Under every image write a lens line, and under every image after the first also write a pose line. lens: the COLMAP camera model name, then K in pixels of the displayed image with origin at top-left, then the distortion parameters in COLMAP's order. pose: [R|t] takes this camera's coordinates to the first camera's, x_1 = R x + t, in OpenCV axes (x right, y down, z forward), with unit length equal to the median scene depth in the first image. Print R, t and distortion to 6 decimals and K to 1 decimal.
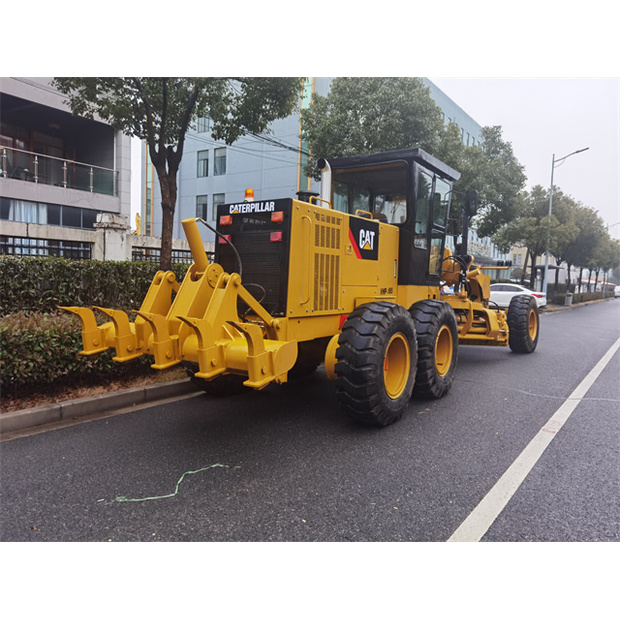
lens RADIAL K [[495.2, 0, 310.0], [0, 495.2, 310.0], [0, 0, 1]] dist [0.026203, -0.001932]
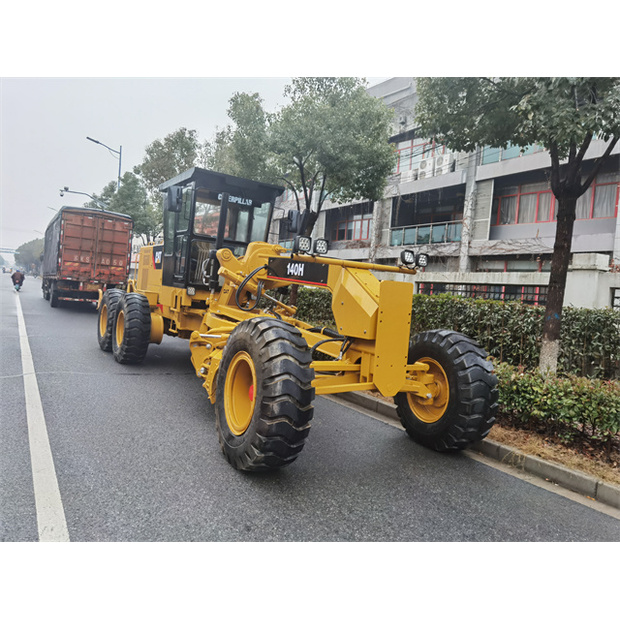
lens RADIAL K [[495.2, 0, 310.0], [0, 495.2, 310.0], [0, 0, 1]] dist [0.026203, -0.001932]
pose [[-0.416842, -0.036622, -0.908241, 1.387047], [-0.157238, 0.987030, 0.032366, -0.102044], [0.895276, 0.156302, -0.417194, 2.161037]]
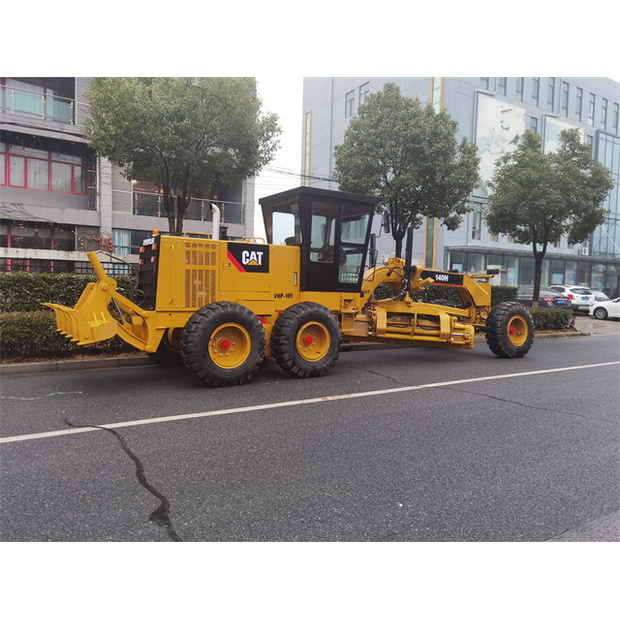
lens RADIAL K [[495.2, 0, 310.0], [0, 495.2, 310.0], [0, 0, 1]] dist [0.026203, -0.001932]
pose [[0.923230, 0.006896, -0.384185, 0.793115], [-0.017733, 0.999538, -0.024673, 0.033436], [0.383838, 0.029592, 0.922926, -0.204227]]
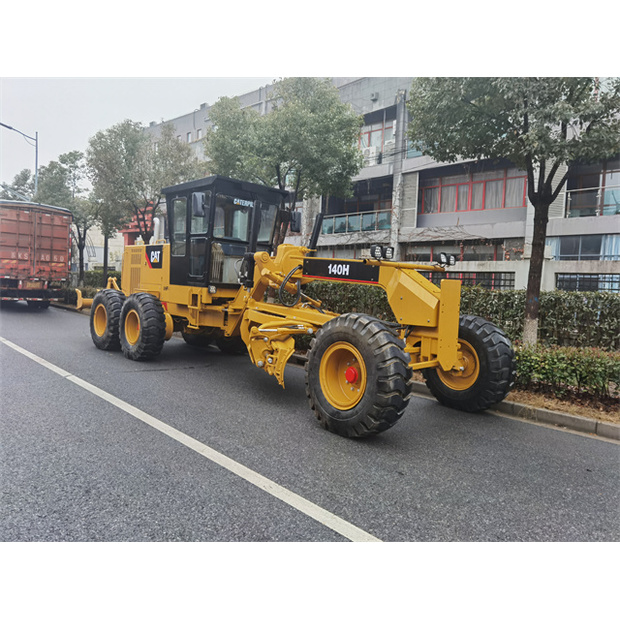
lens RADIAL K [[495.2, 0, 310.0], [0, 495.2, 310.0], [0, 0, 1]] dist [0.026203, -0.001932]
pose [[-0.242861, 0.007353, -0.970033, 1.632333], [-0.118775, 0.992222, 0.037258, -0.087540], [0.962762, 0.124264, -0.240098, 1.940662]]
